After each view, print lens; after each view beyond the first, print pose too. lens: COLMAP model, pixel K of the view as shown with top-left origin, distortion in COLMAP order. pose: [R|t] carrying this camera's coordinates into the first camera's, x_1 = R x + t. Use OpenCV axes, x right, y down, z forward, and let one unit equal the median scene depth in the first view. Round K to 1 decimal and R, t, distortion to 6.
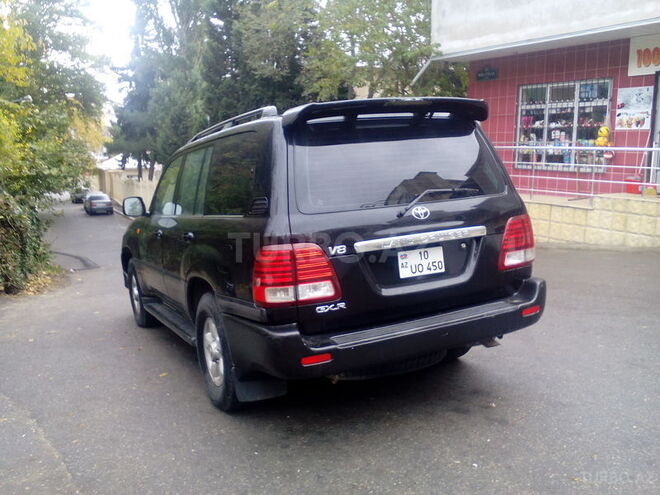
lens RADIAL K [[615.0, 0, 328.4], [0, 615.0, 248.0], [0, 0, 1]] dist [0.025117, 0.000000]
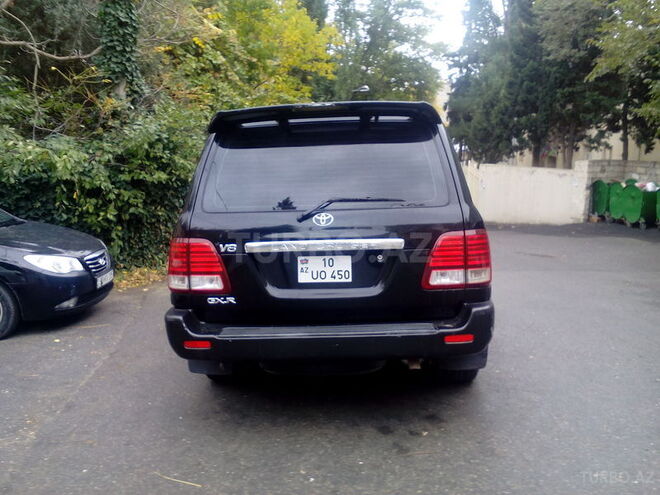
lens RADIAL K [[615.0, 0, 327.7], [0, 615.0, 247.0], [0, 0, 1]] dist [0.025117, 0.000000]
pose [[0.859297, 0.102215, -0.501159, 0.644945], [-0.090107, 0.994756, 0.048388, -0.060618], [0.503477, 0.003579, 0.864001, 0.146071]]
